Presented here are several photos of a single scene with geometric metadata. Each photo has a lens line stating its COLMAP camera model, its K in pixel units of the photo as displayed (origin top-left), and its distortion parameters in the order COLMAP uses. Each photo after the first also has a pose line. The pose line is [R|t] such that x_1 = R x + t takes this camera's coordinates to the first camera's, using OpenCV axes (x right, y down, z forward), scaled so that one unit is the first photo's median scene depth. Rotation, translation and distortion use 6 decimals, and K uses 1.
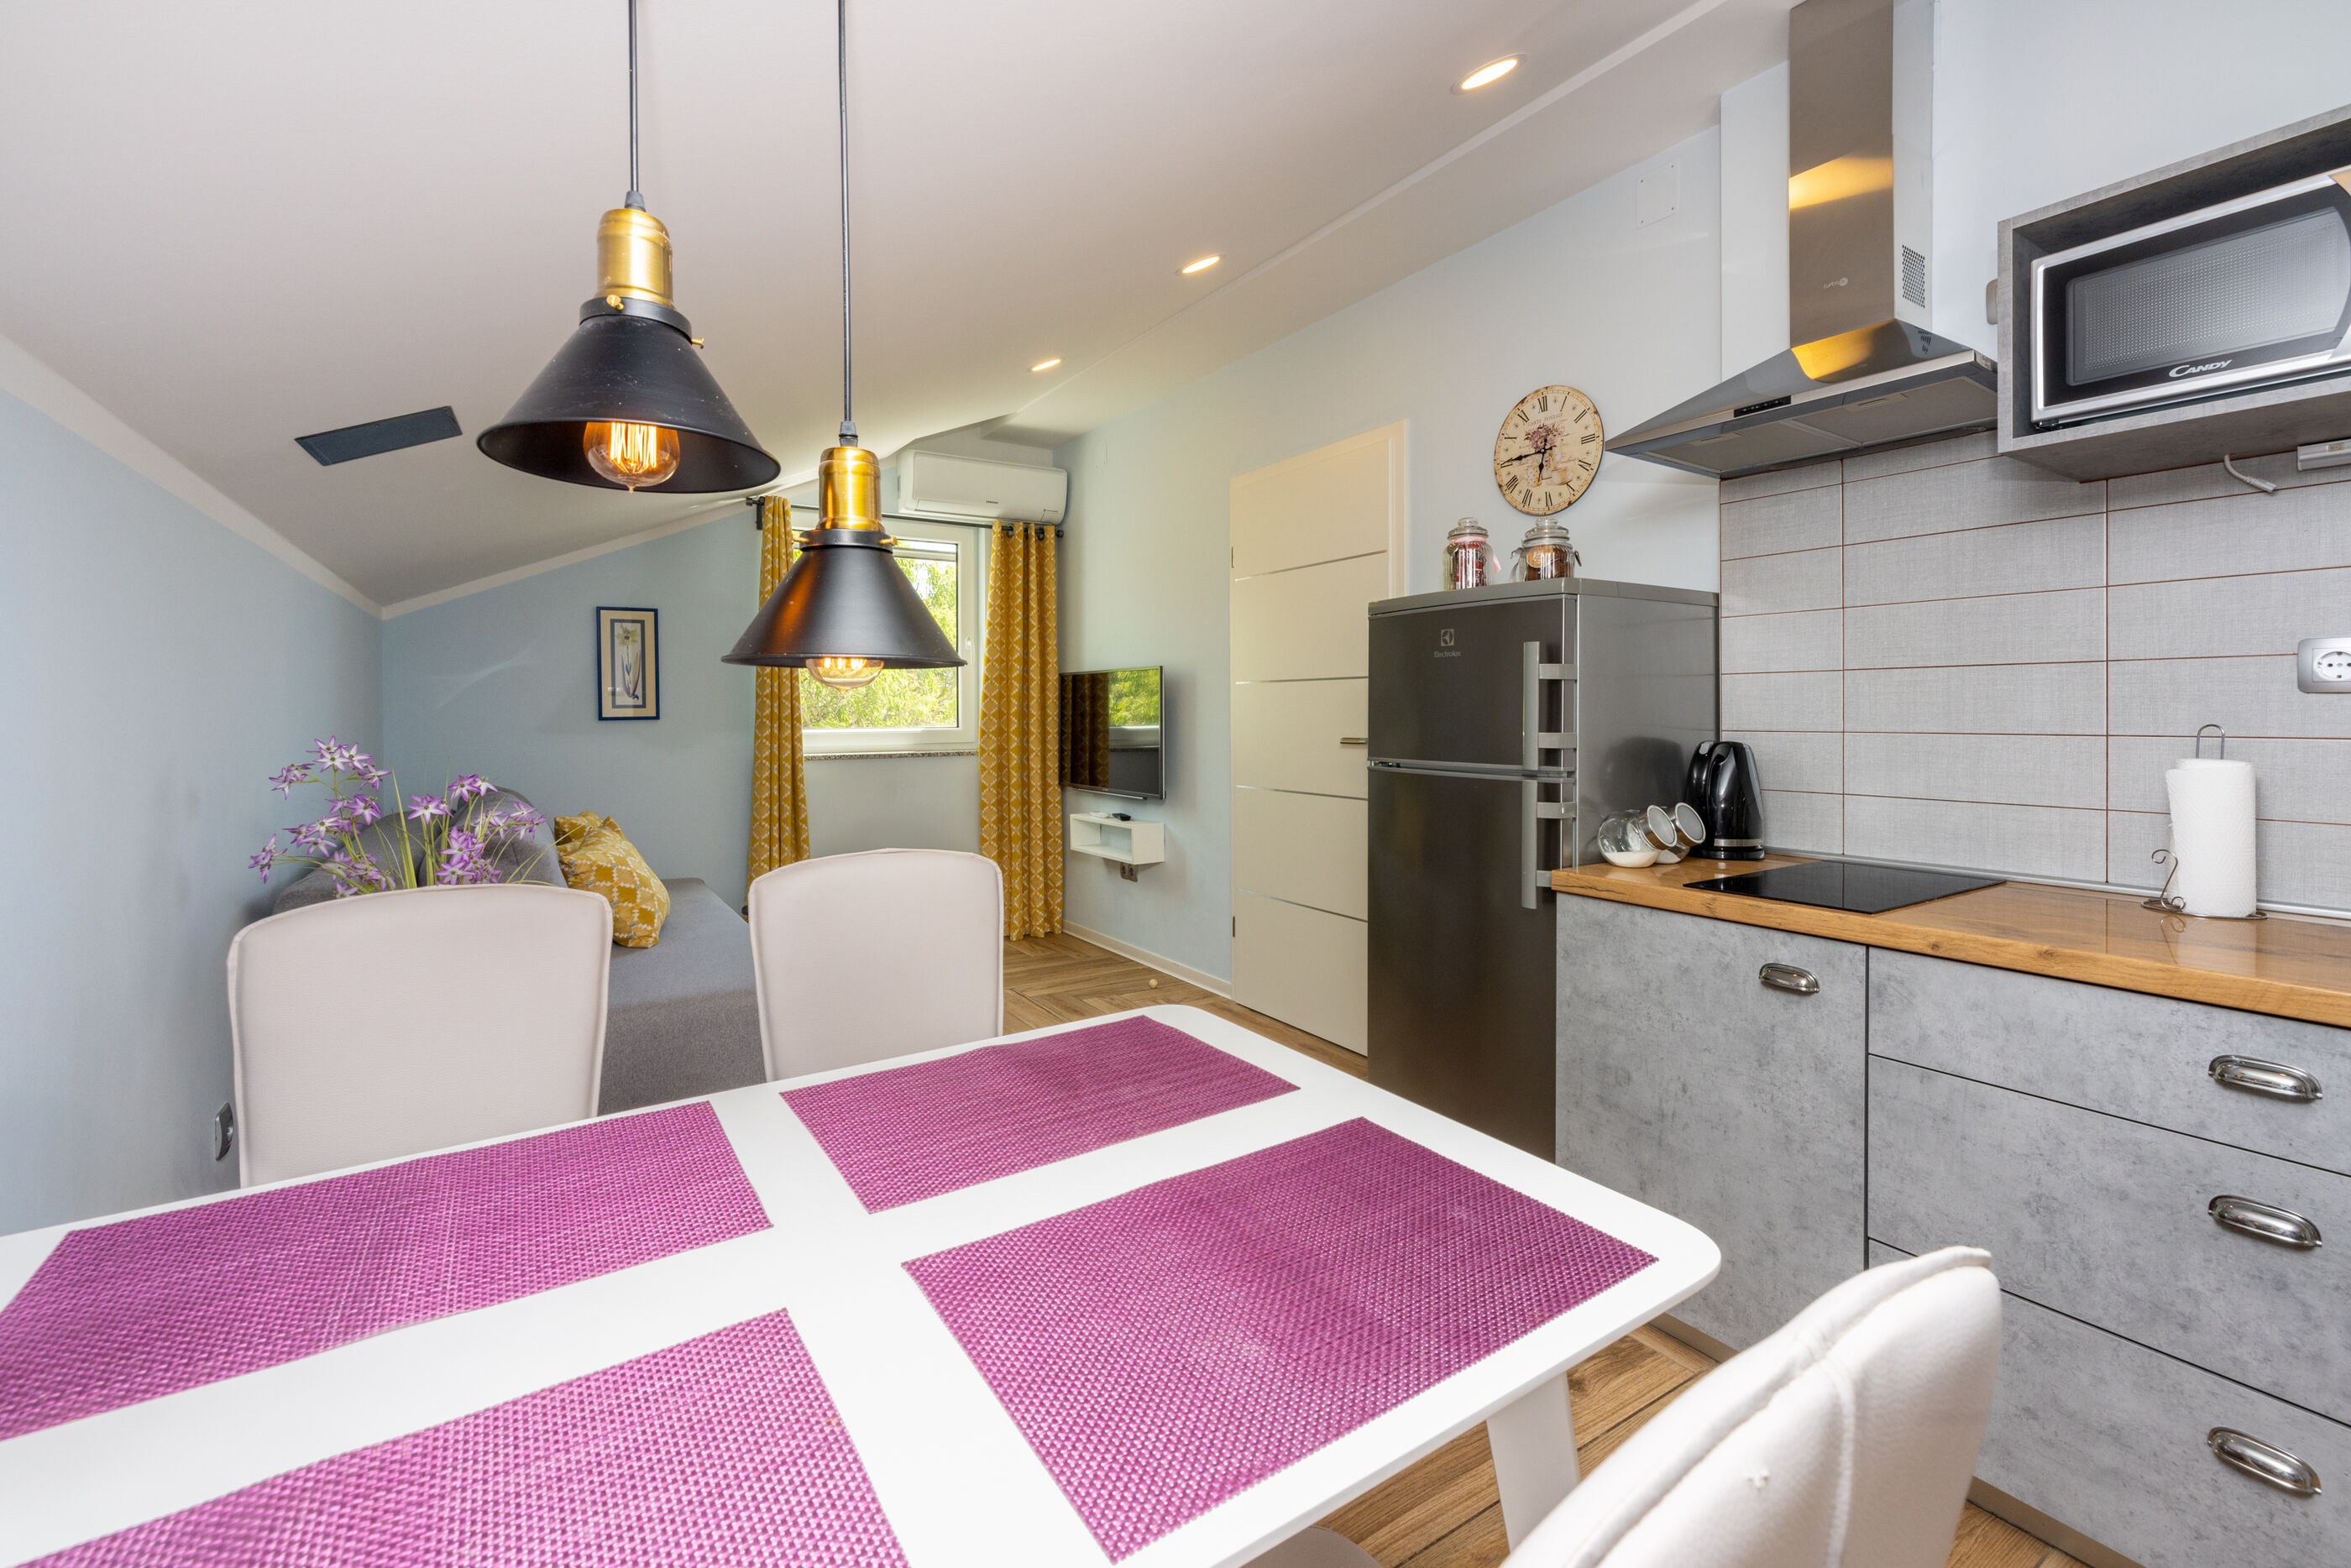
lens RADIAL K [[1000.3, 0, 1182.8], [0, 1000.3, 717.5], [0, 0, 1]] dist [0.002677, -0.000179]
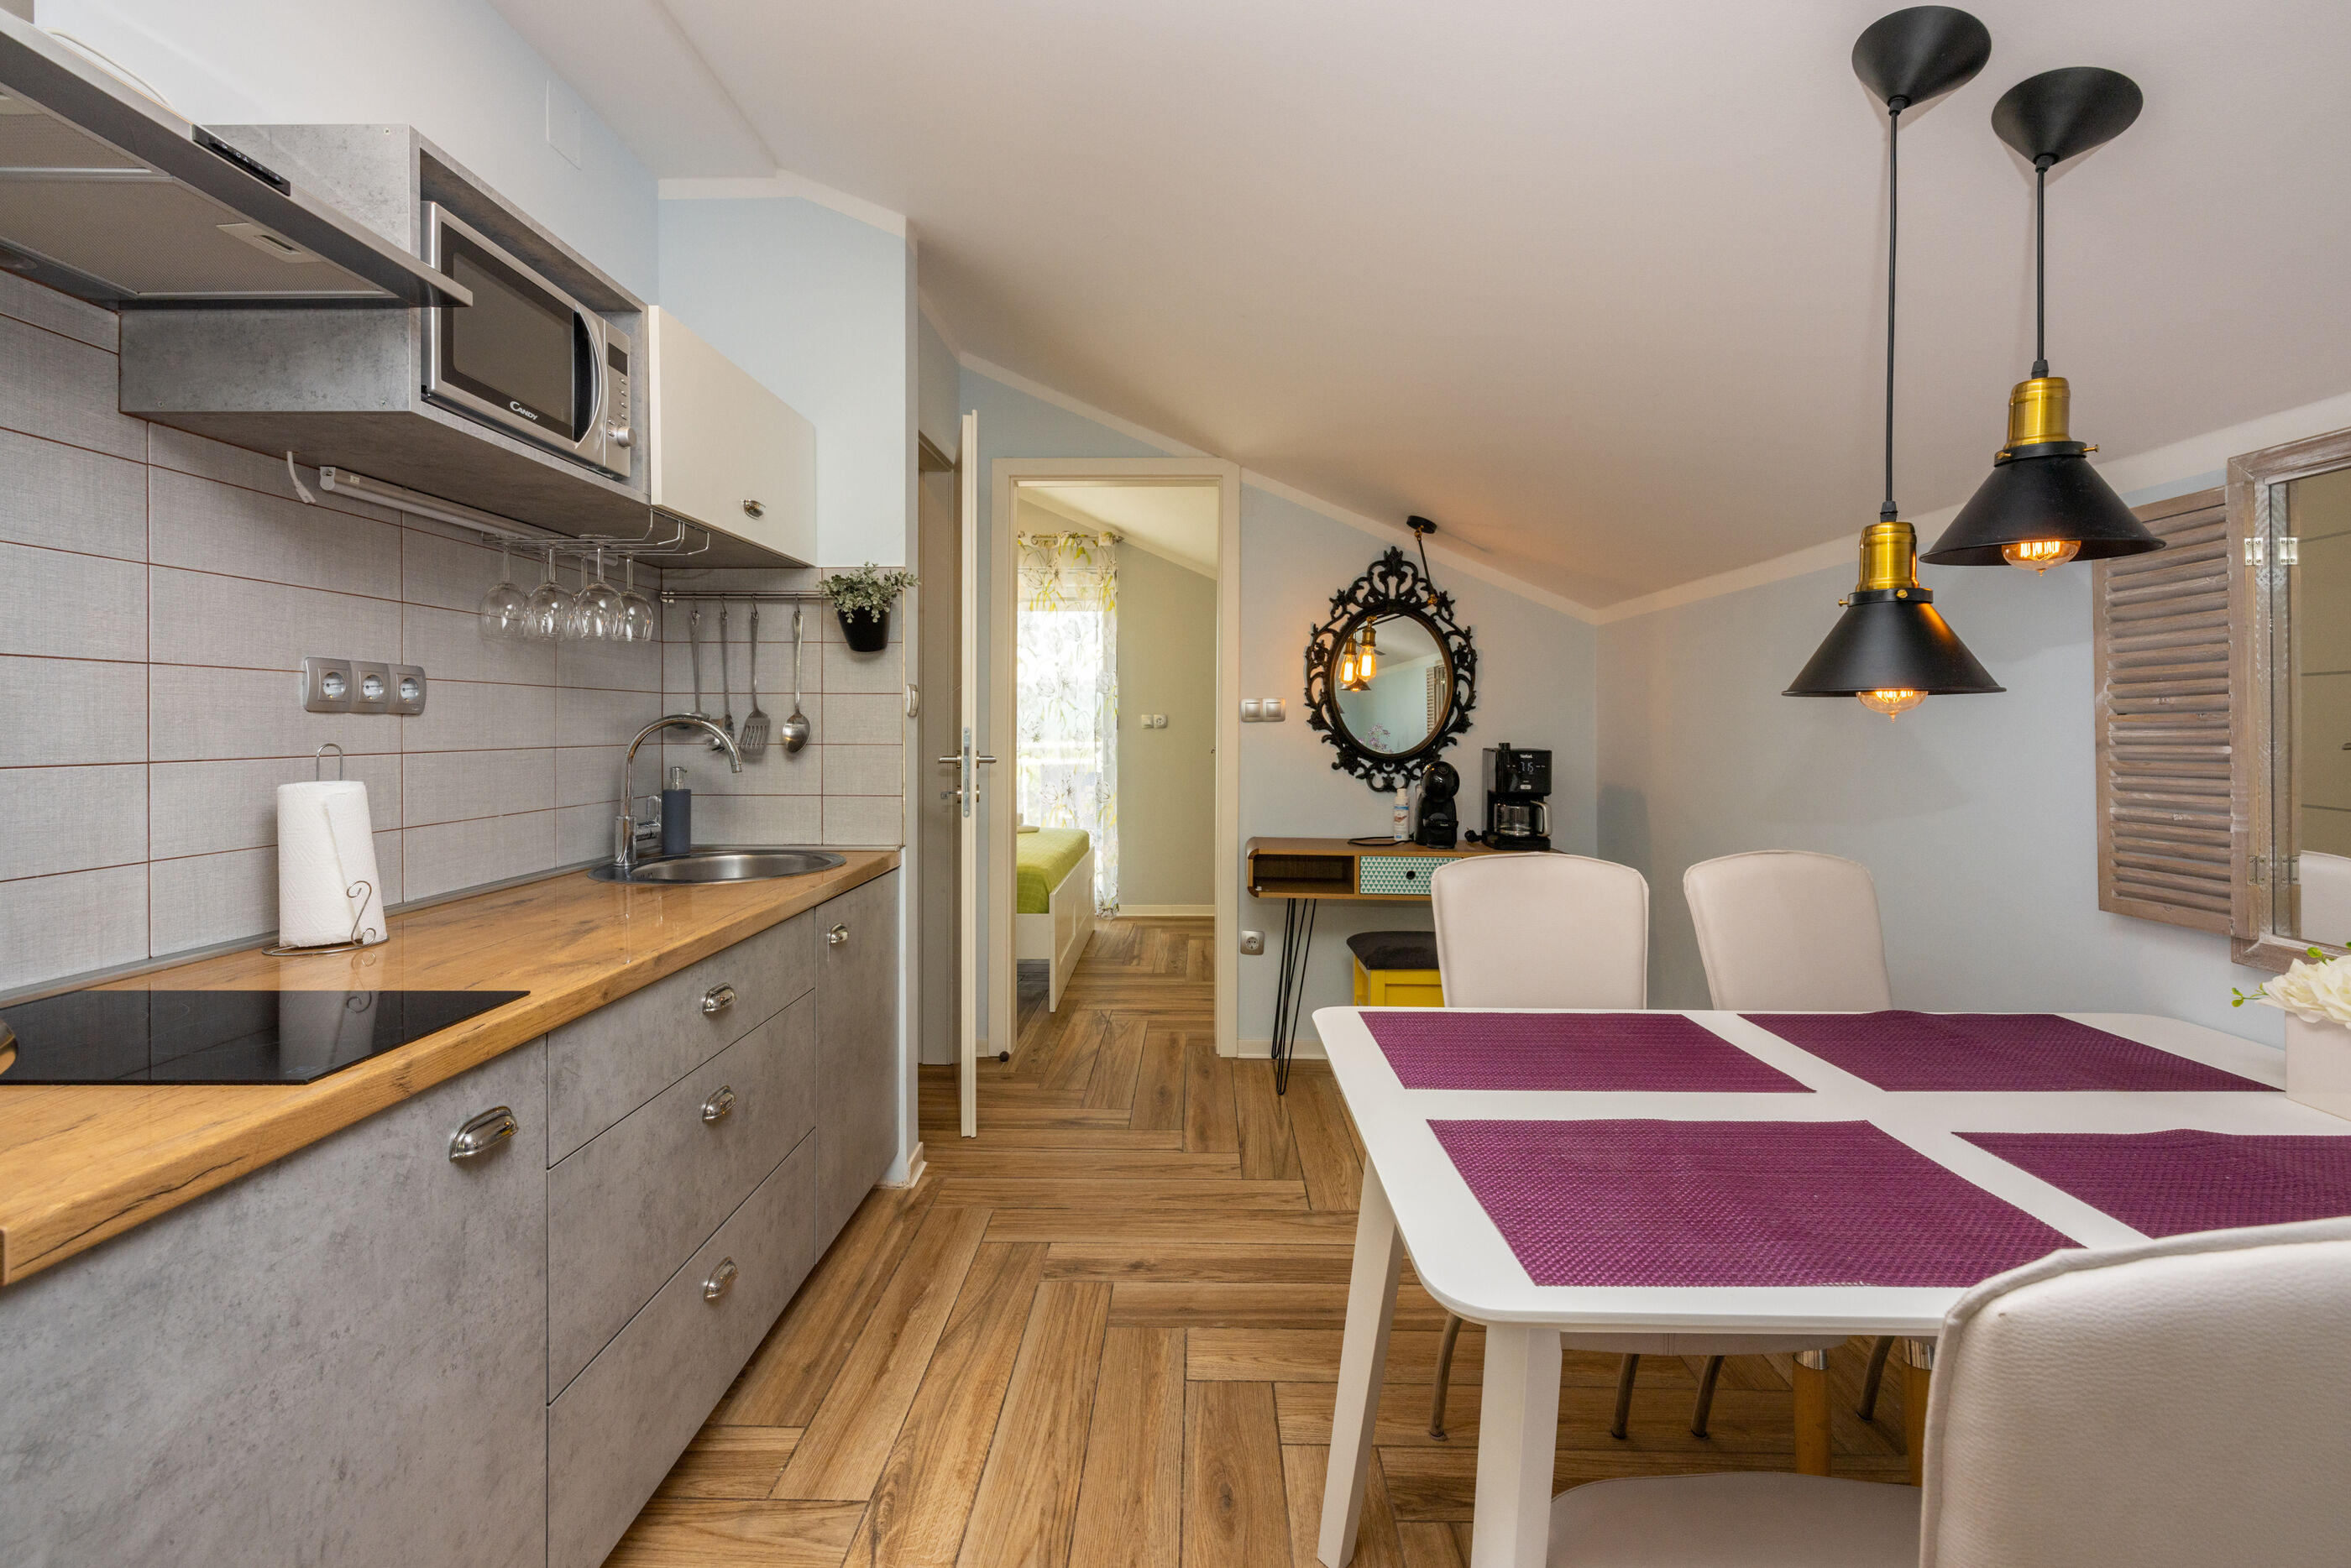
lens RADIAL K [[1003.8, 0, 1184.5], [0, 1003.8, 729.3], [0, 0, 1]] dist [0.000808, -0.000154]
pose [[-0.829048, -0.001222, 0.559176, -0.135002], [0.003290, 0.999970, 0.007064, -0.009215], [-0.559167, 0.007697, -0.829019, 1.131664]]
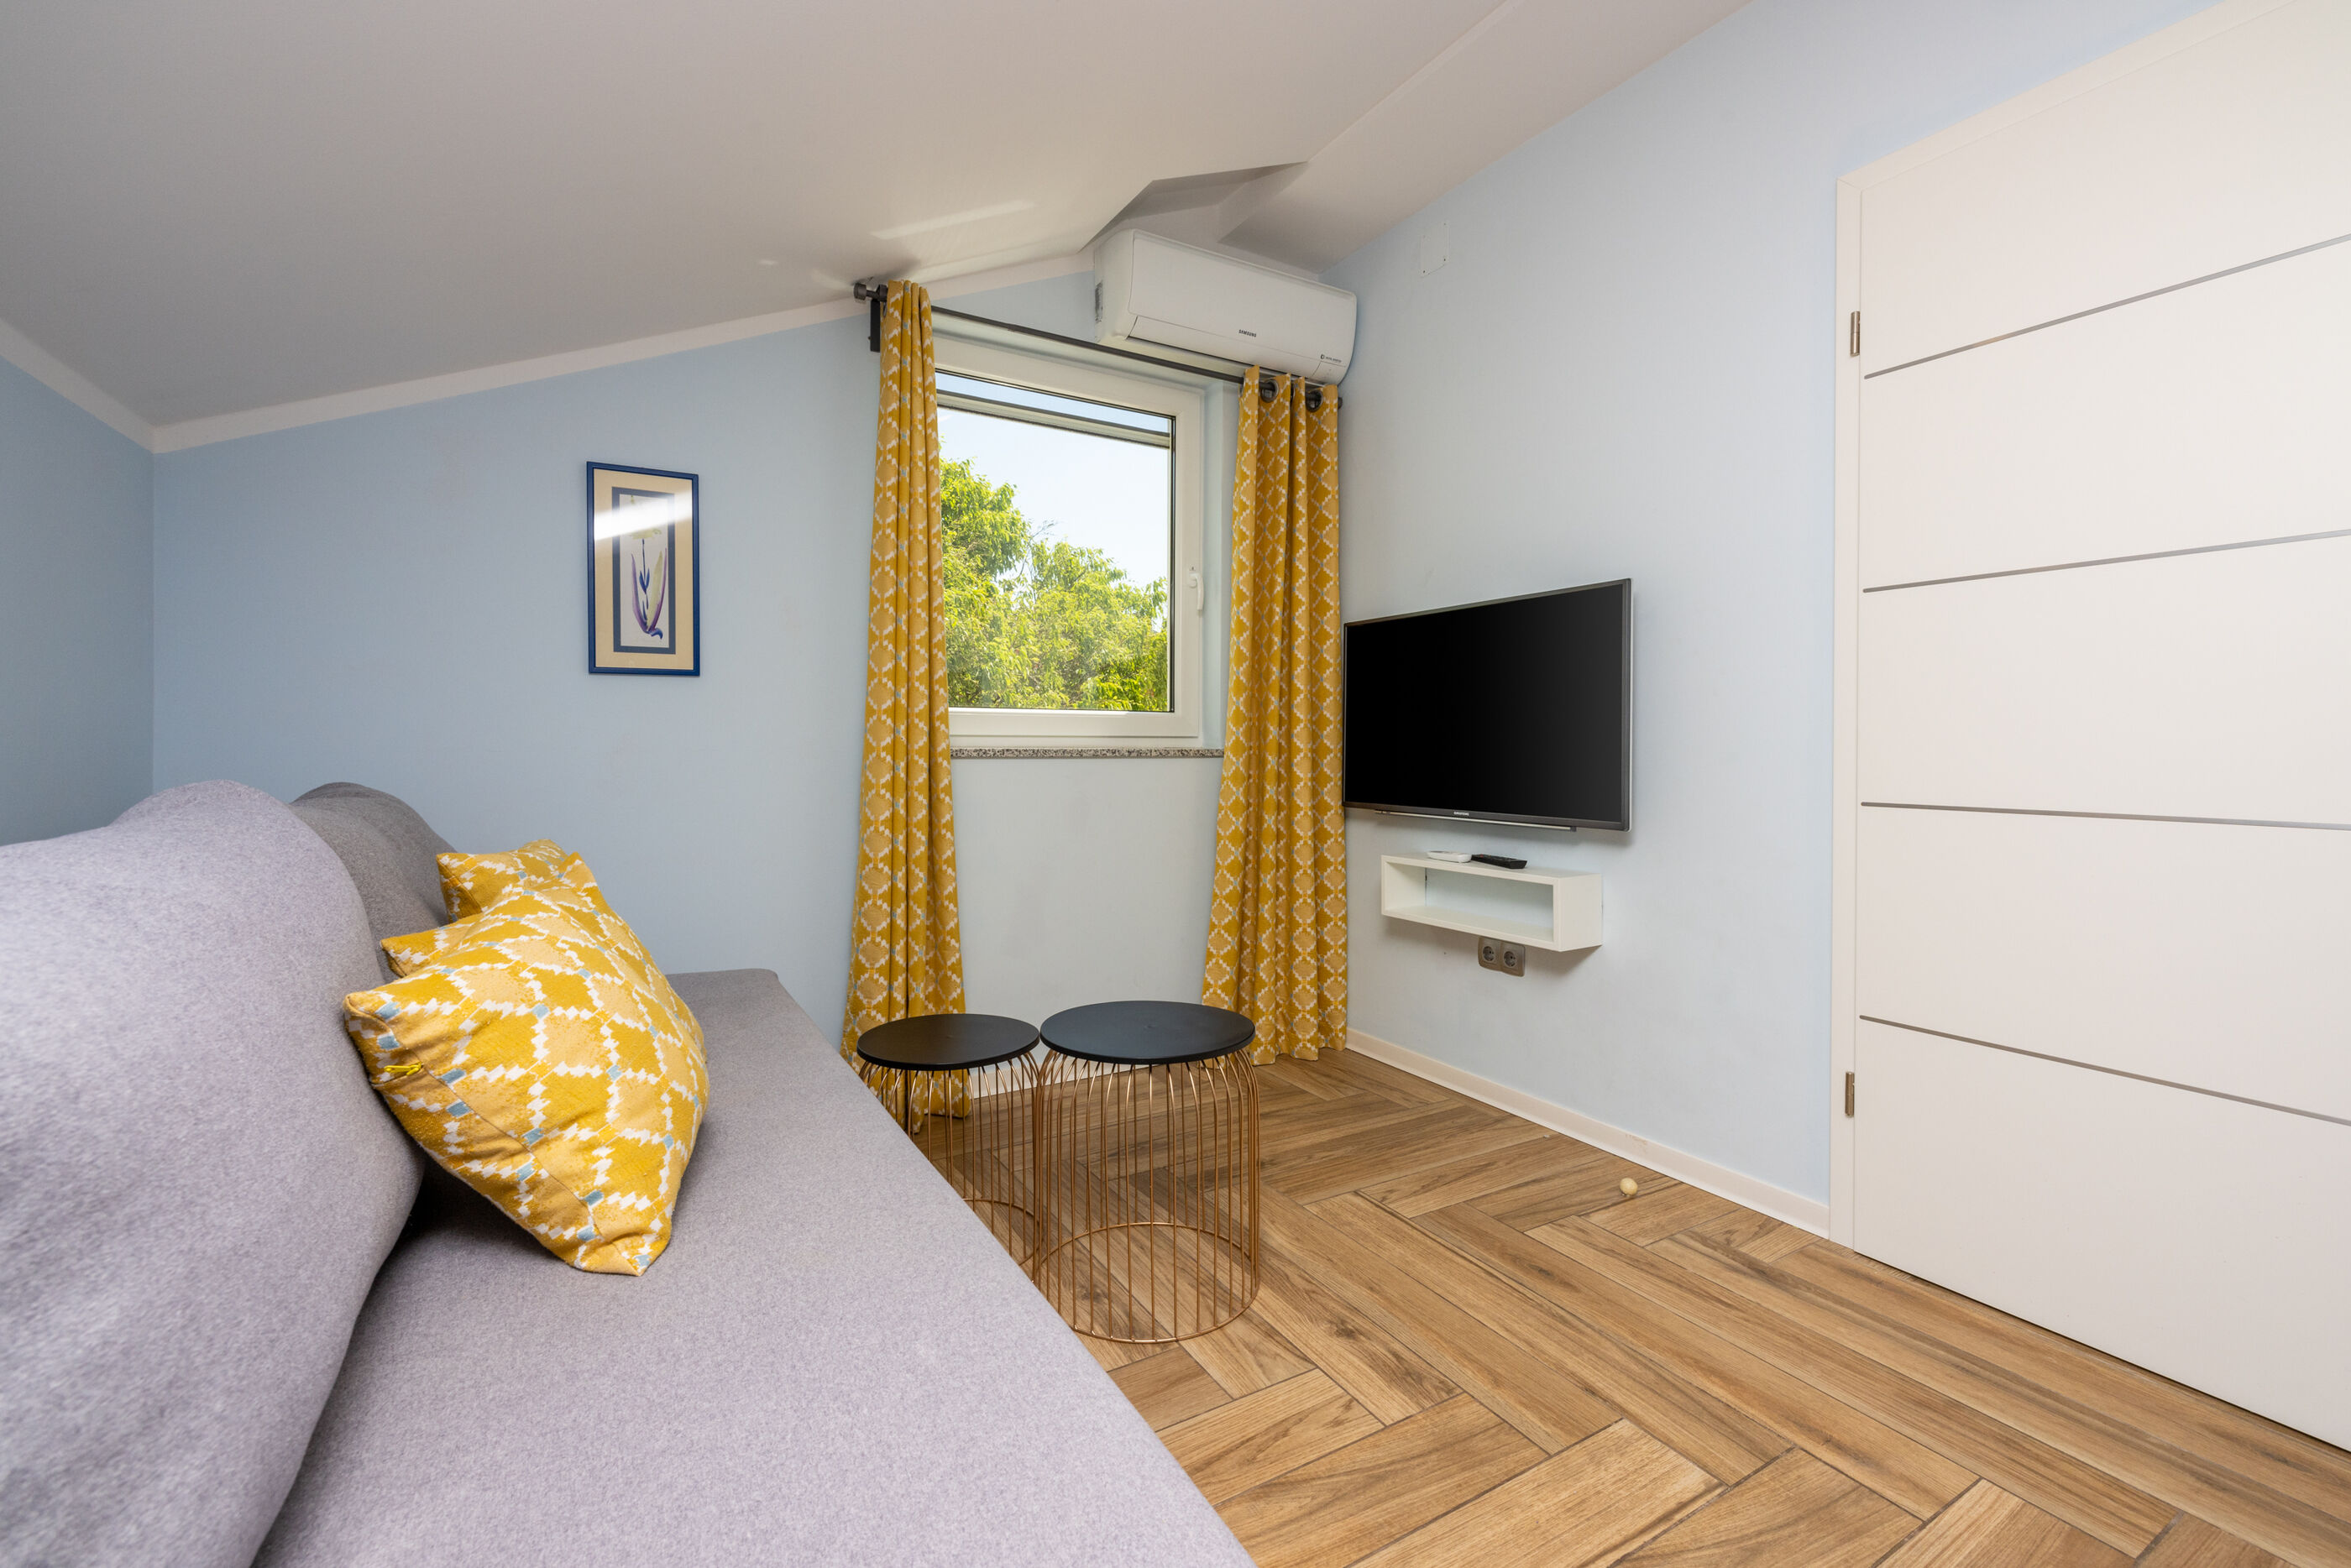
lens RADIAL K [[985.8, 0, 1172.9], [0, 985.8, 759.2], [0, 0, 1]] dist [0.004260, -0.000048]
pose [[0.998899, 0.008684, -0.046105, -0.565114], [-0.008438, 0.999949, 0.005531, 0.102634], [0.046151, -0.005136, 0.998921, 1.119619]]
